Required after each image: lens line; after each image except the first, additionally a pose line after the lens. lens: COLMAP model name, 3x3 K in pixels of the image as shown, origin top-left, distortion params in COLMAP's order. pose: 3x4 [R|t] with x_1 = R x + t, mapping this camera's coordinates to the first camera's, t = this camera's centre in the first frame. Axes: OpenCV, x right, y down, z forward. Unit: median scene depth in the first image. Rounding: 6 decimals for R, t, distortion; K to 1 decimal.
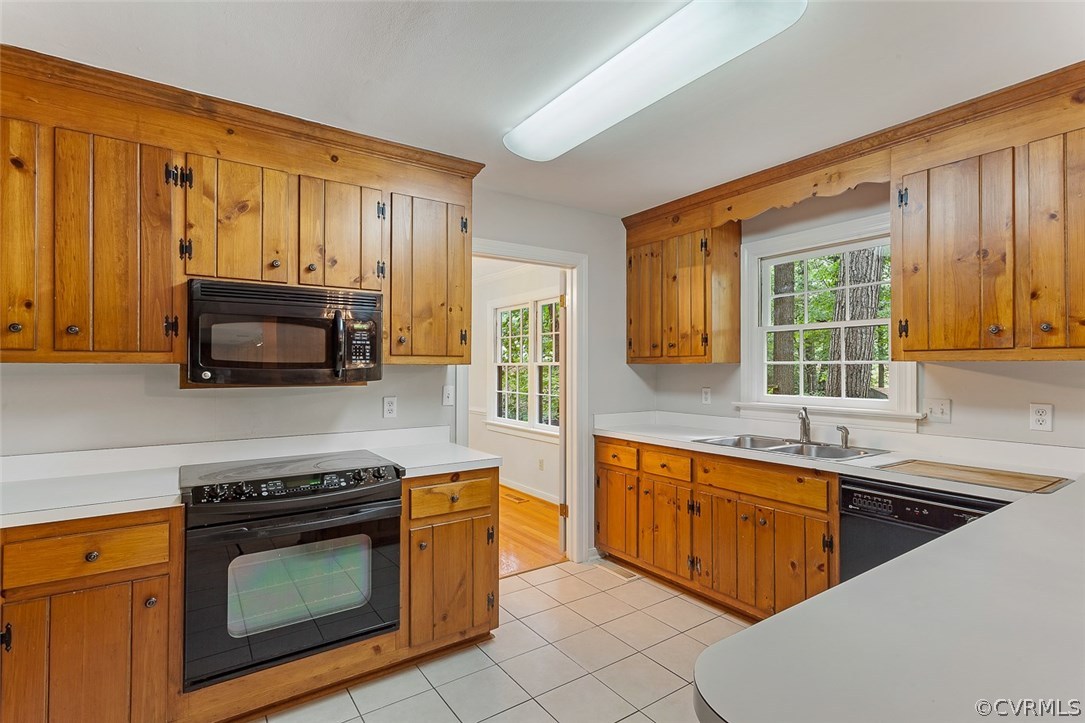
lens RADIAL K [[525.4, 0, 544.8], [0, 525.4, 359.9], [0, 0, 1]] dist [-0.001636, -0.000618]
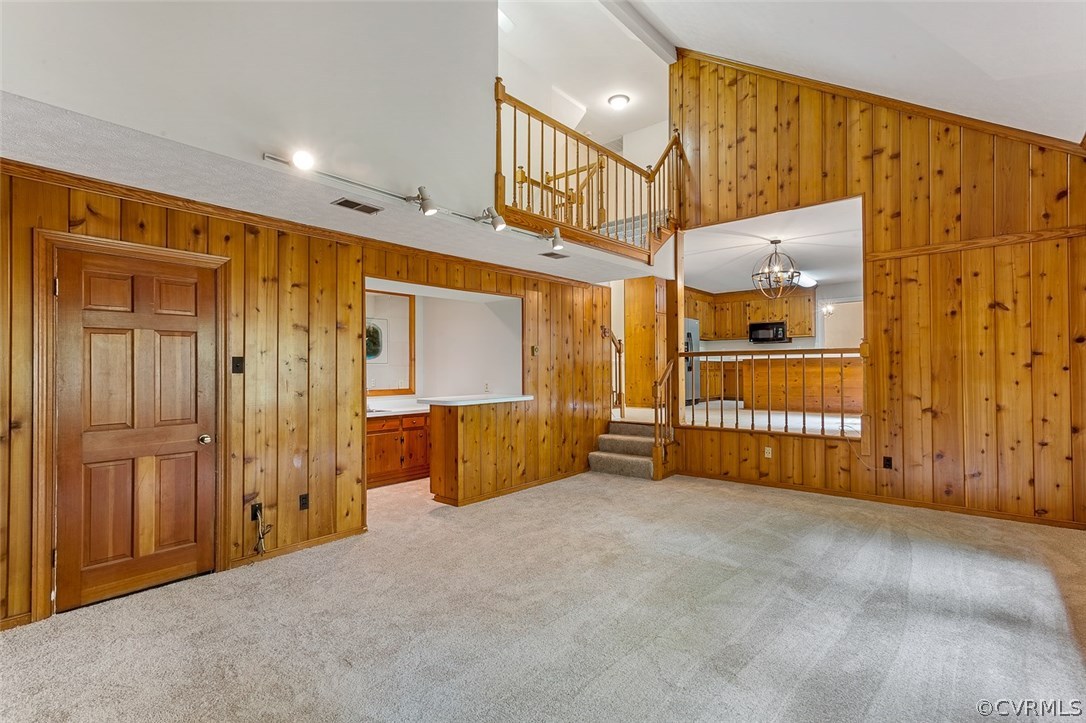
lens RADIAL K [[525.9, 0, 541.0], [0, 525.9, 365.5], [0, 0, 1]] dist [-0.001636, -0.000618]
pose [[0.245044, -0.014071, -0.969410, 3.791179], [0.018275, 0.999784, -0.009892, 0.274538], [0.969340, -0.015292, 0.245249, -2.280710]]
